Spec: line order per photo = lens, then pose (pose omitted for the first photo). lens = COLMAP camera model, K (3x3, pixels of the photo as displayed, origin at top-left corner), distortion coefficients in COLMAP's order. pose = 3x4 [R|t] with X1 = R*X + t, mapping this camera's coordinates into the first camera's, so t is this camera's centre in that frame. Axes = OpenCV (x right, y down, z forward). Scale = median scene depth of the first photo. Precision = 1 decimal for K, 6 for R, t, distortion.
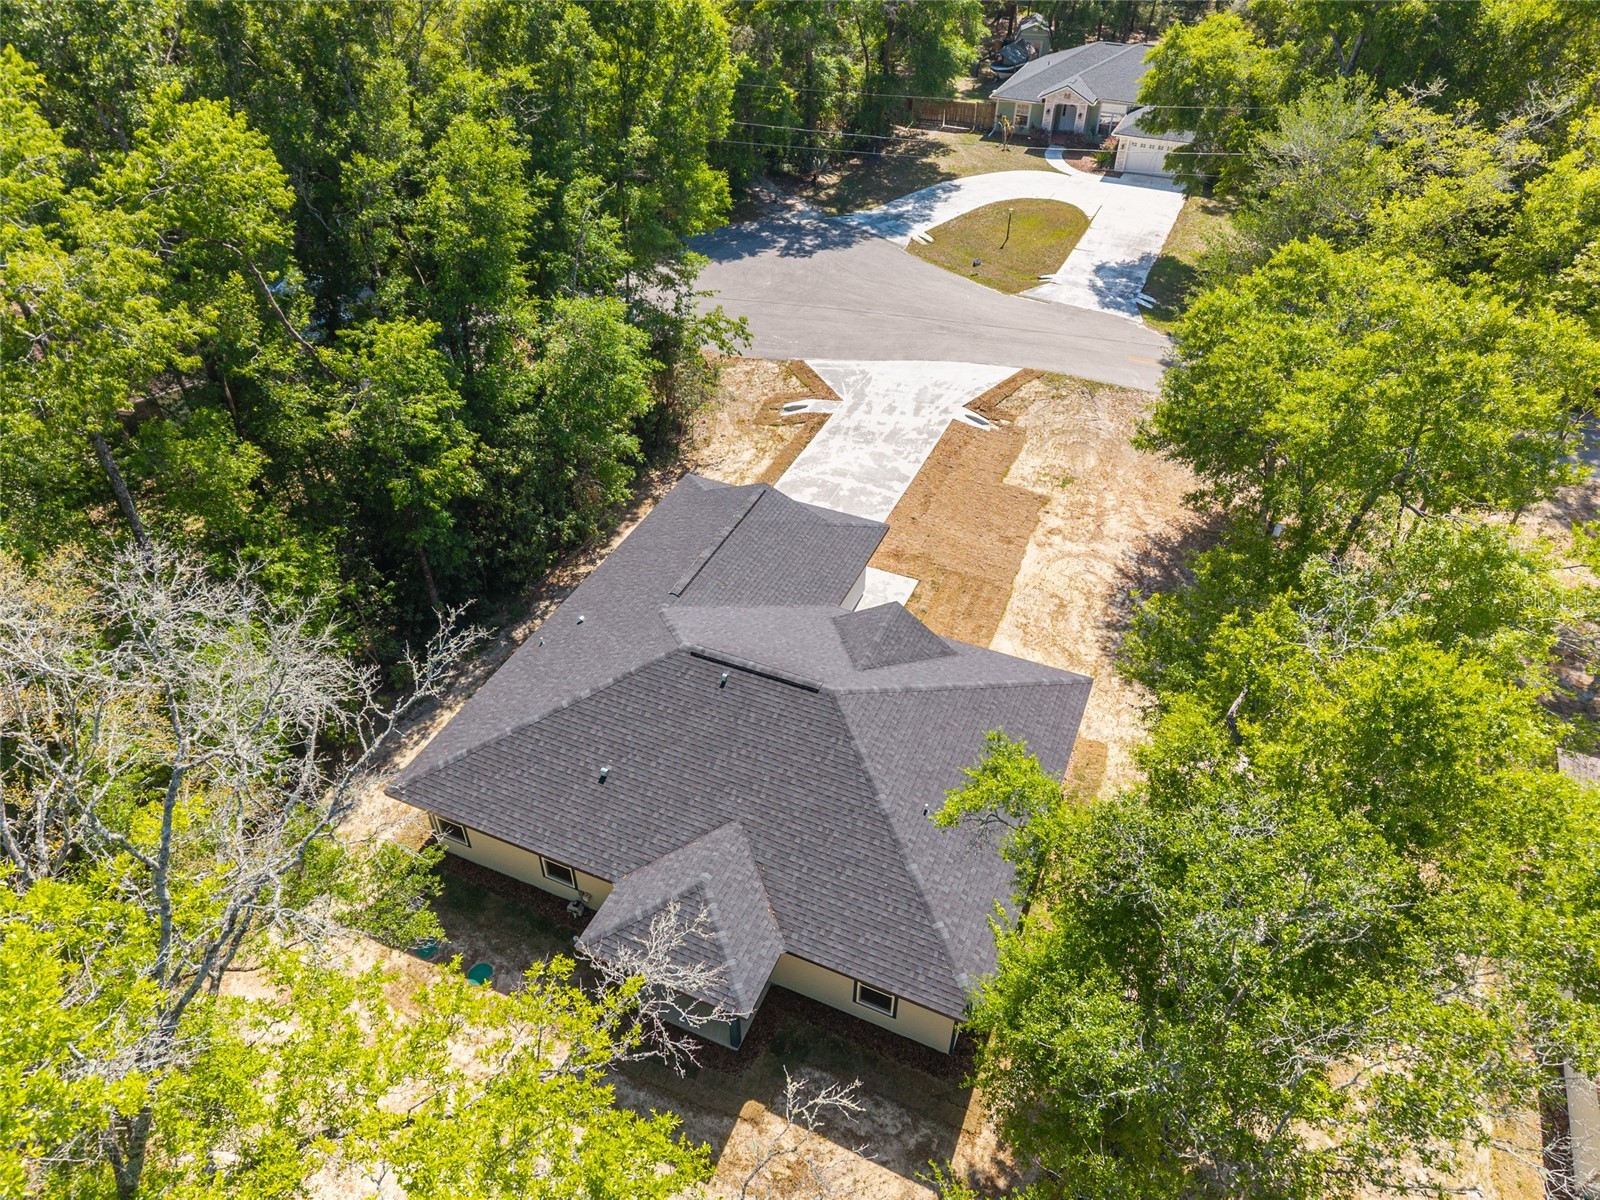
lens RADIAL K [[1056.1, 0, 790.3], [0, 1056.1, 602.7], [0, 0, 1]] dist [0.036220, -0.111221]
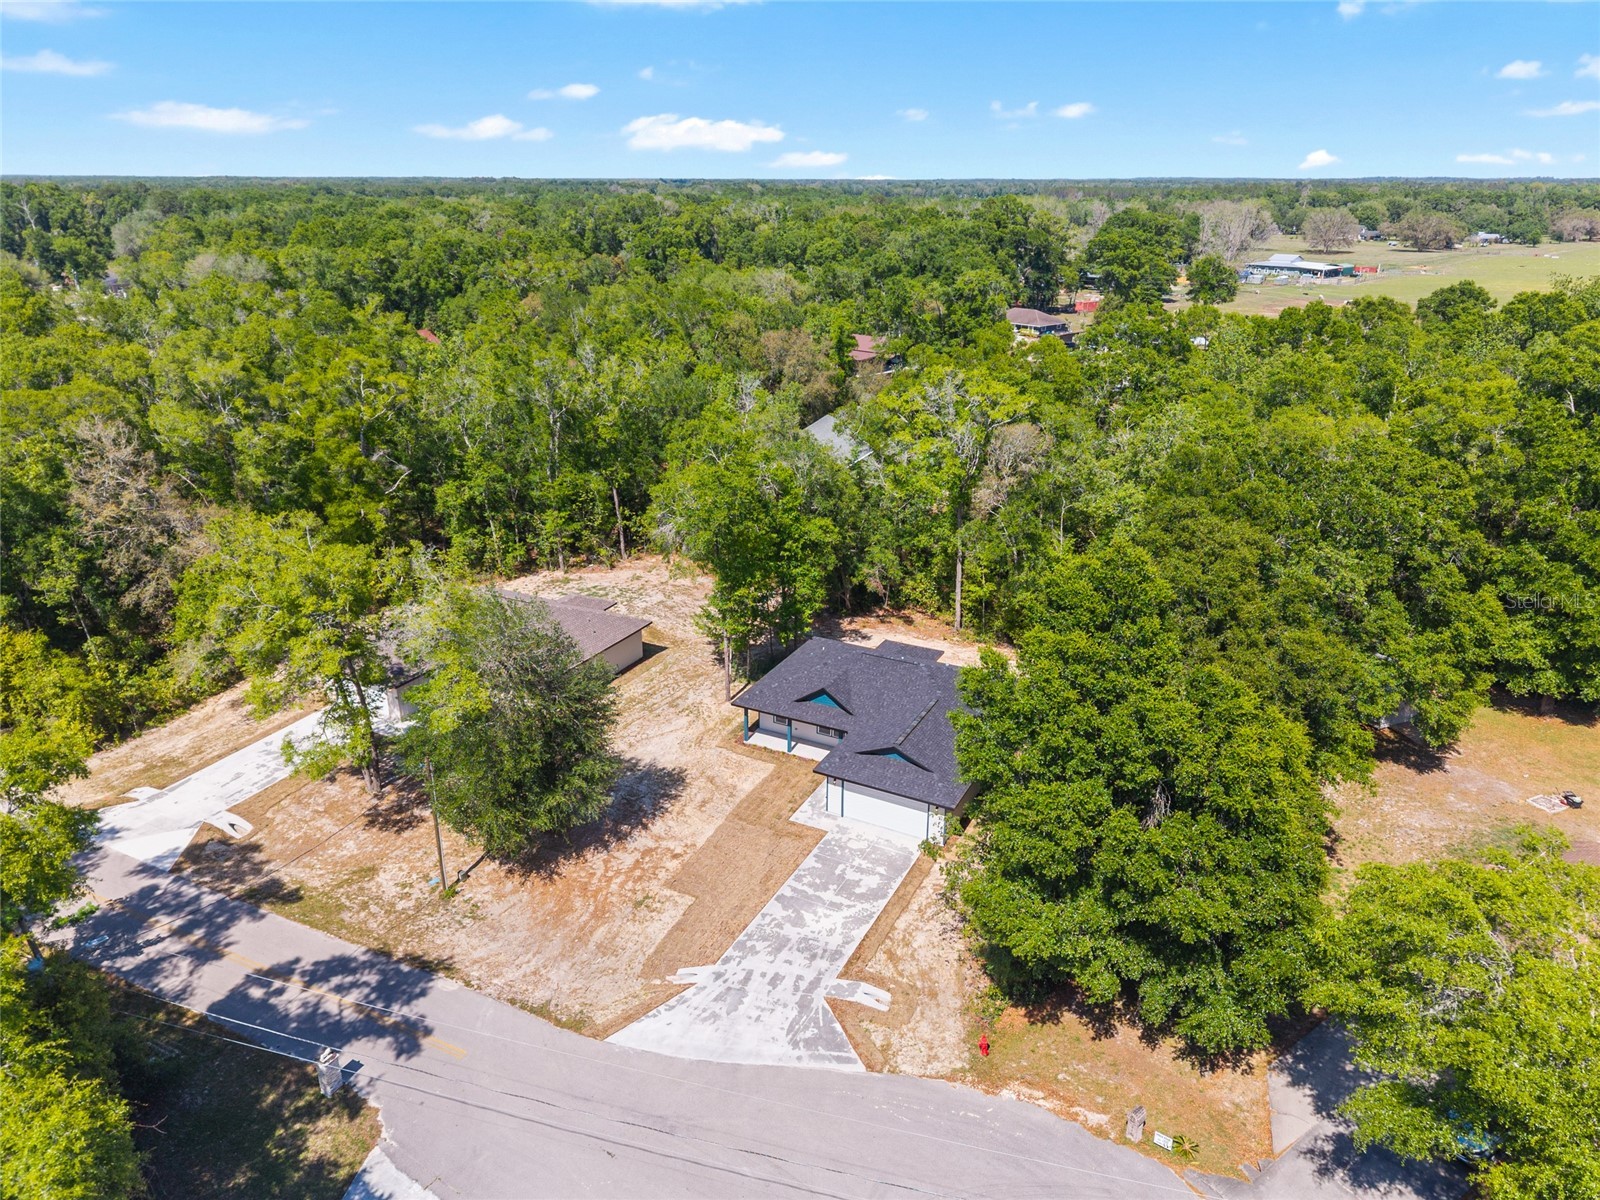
lens RADIAL K [[1077.0, 0, 791.1], [0, 1077.0, 602.0], [0, 0, 1]] dist [0.037796, -0.044120]
pose [[-0.998354, -0.031571, 0.047884, 0.038047], [0.026224, 0.491232, 0.870634, -1.008442], [-0.051009, 0.870456, -0.489595, 0.996891]]
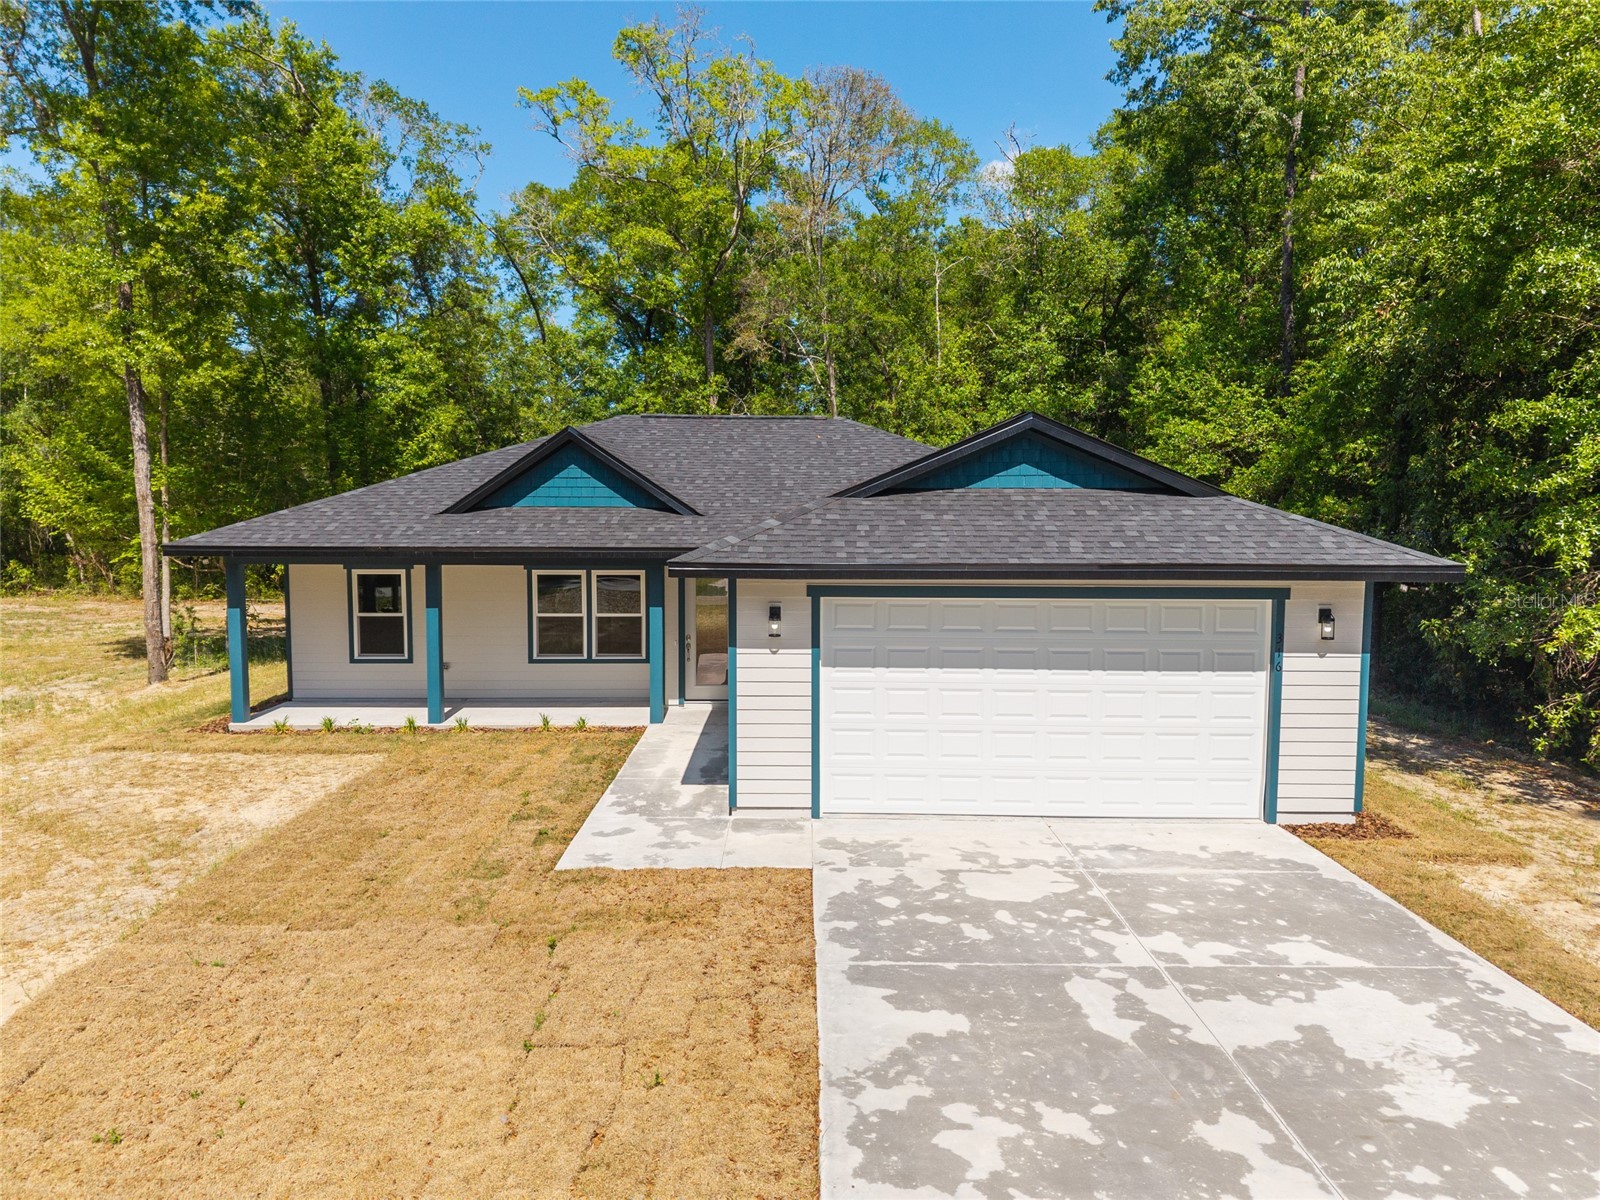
lens RADIAL K [[1077.0, 0, 791.1], [0, 1077.0, 602.0], [0, 0, 1]] dist [0.037796, -0.044120]
pose [[-0.916801, 0.028595, -0.398320, 0.116402], [-0.258374, 0.718064, 0.646241, -0.169835], [0.304498, 0.695390, -0.650933, 0.772861]]
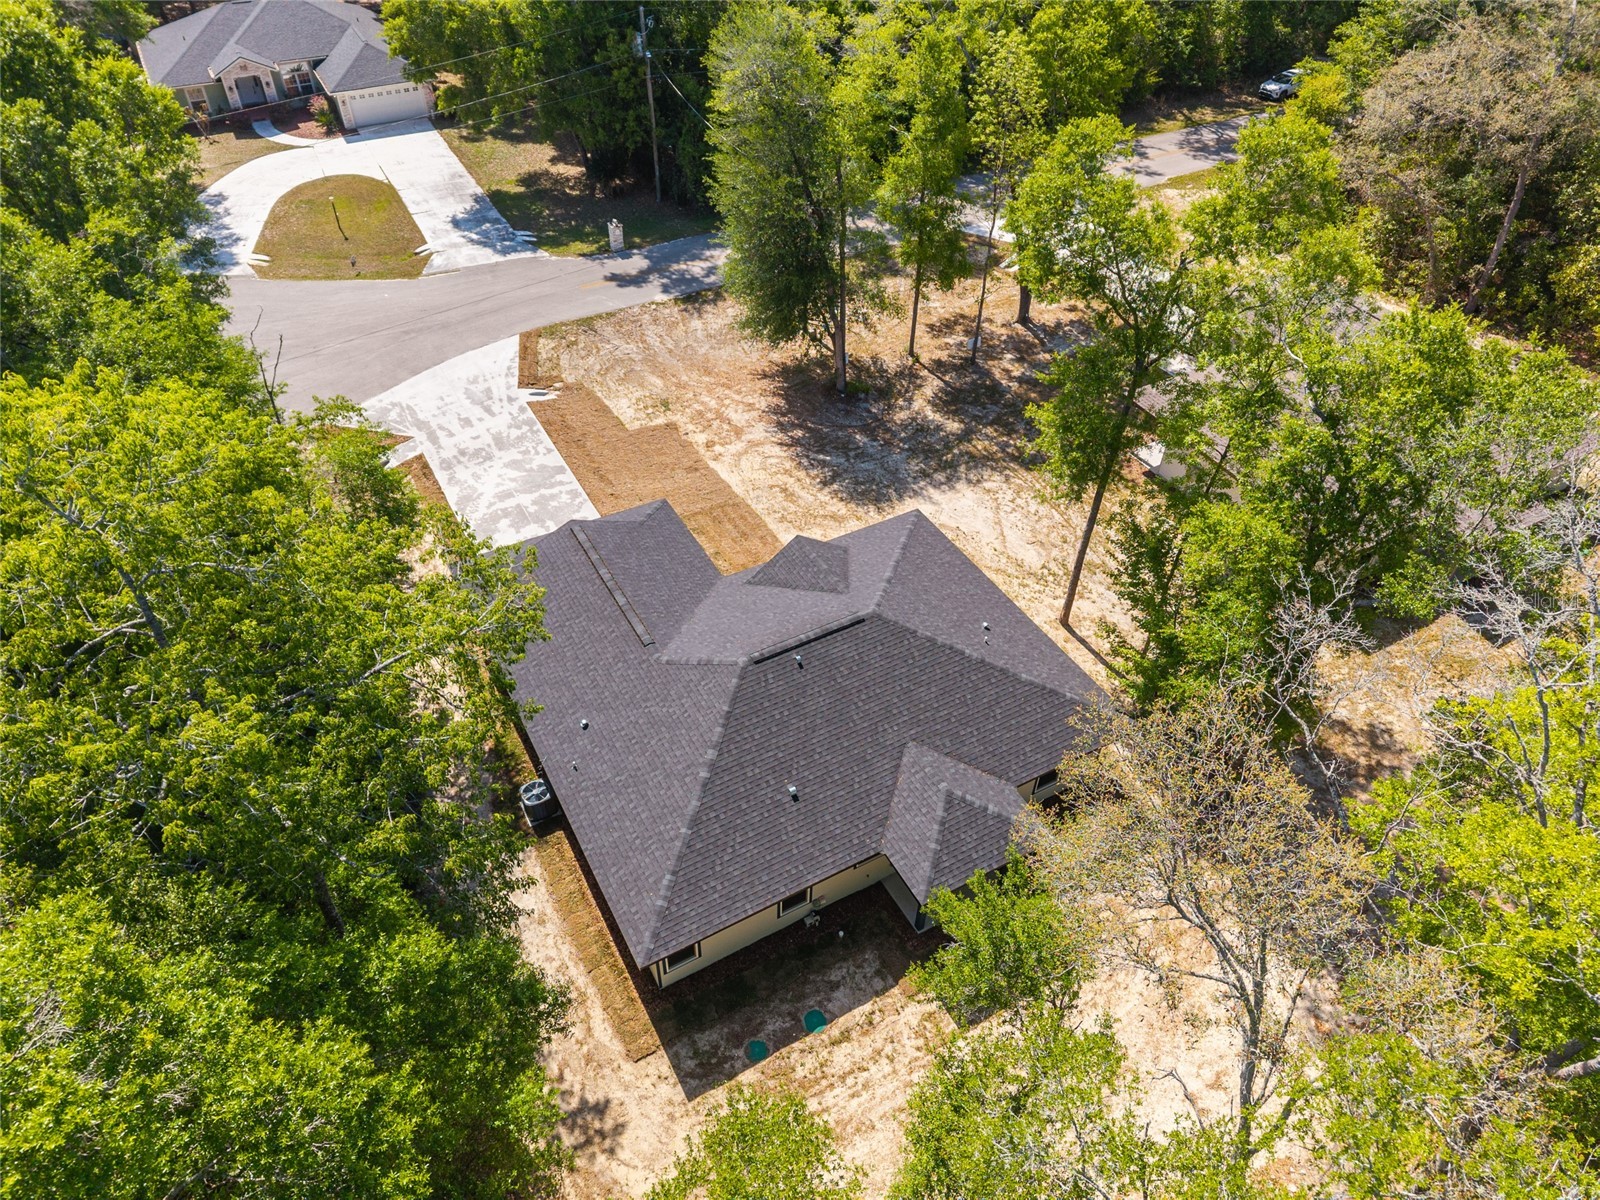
lens RADIAL K [[1061.6, 0, 804.9], [0, 1061.6, 606.1], [0, 0, 1]] dist [-0.021746, 0.002245]
pose [[0.599140, -0.543110, 0.588272, -0.321948], [0.490667, 0.829674, 0.266247, -0.126143], [-0.632675, 0.129126, 0.763576, 0.071772]]
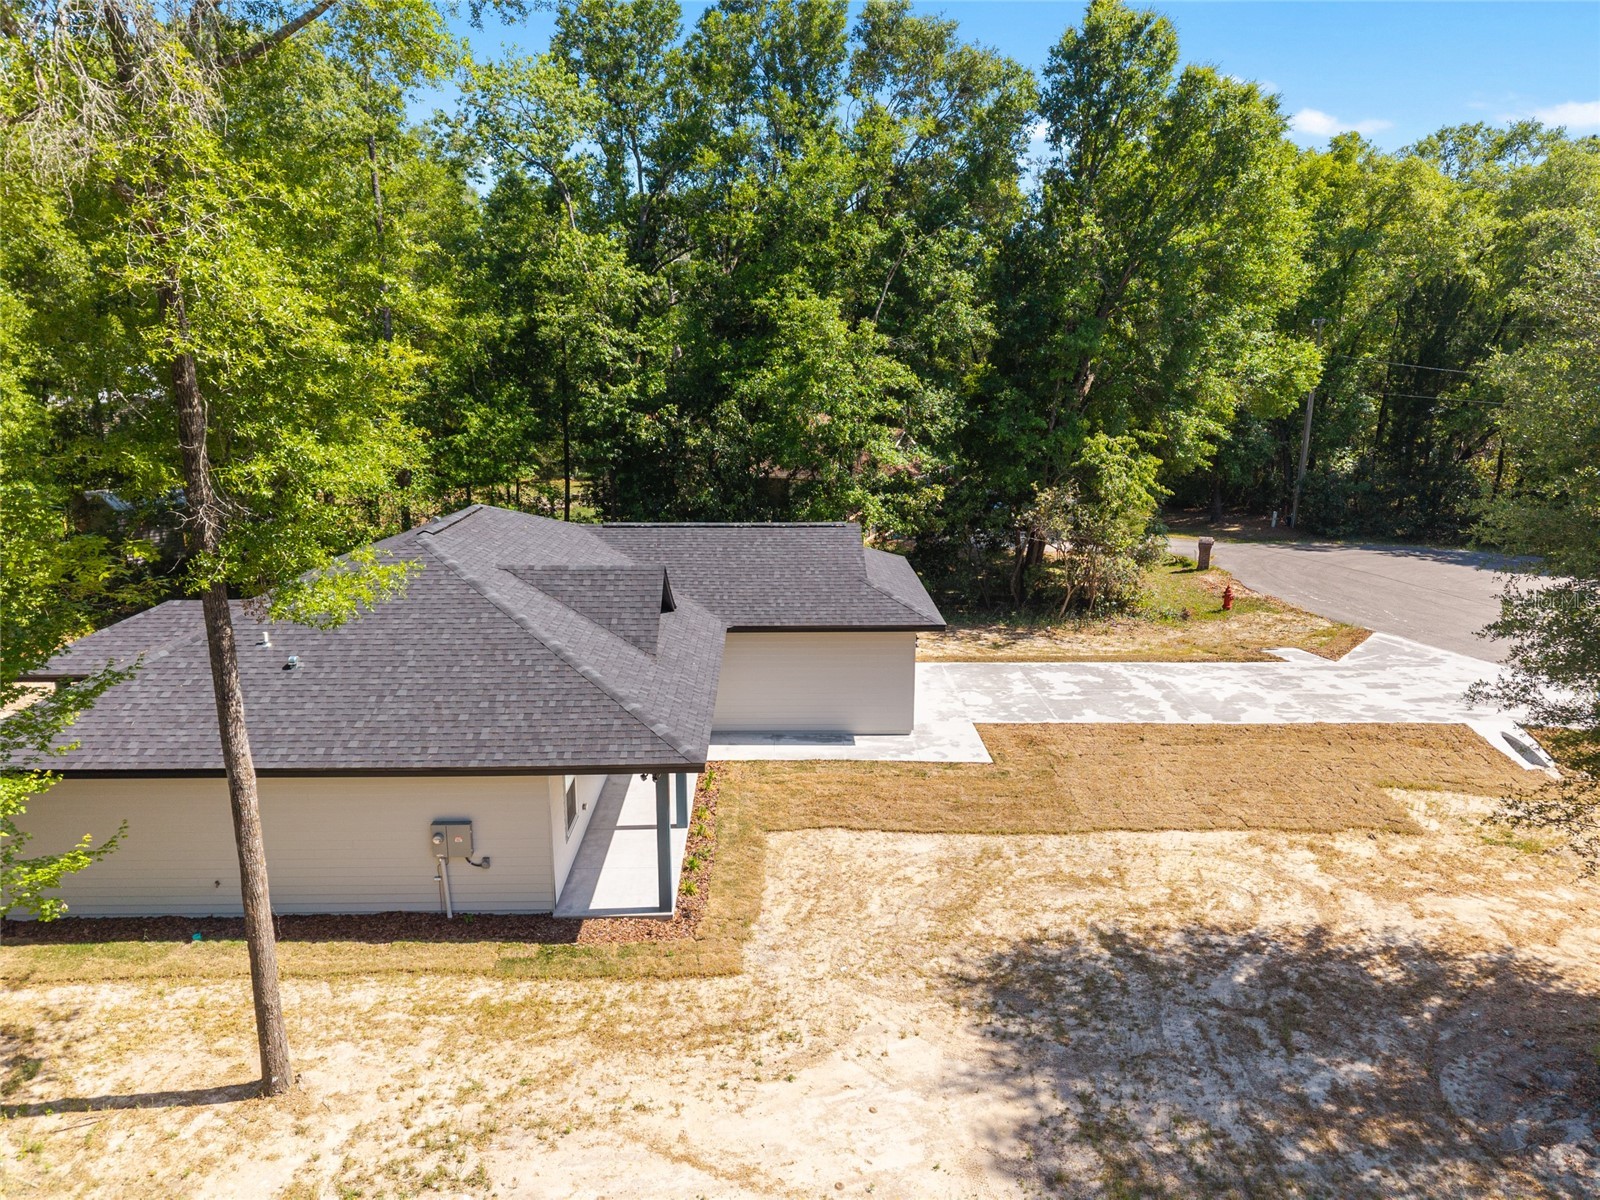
lens RADIAL K [[1077.0, 0, 791.1], [0, 1077.0, 602.0], [0, 0, 1]] dist [0.037796, -0.044120]
pose [[0.422256, 0.211823, -0.881380, 0.400577], [-0.577304, 0.812470, -0.081317, 0.014215], [0.698870, 0.543161, 0.465357, 0.397097]]
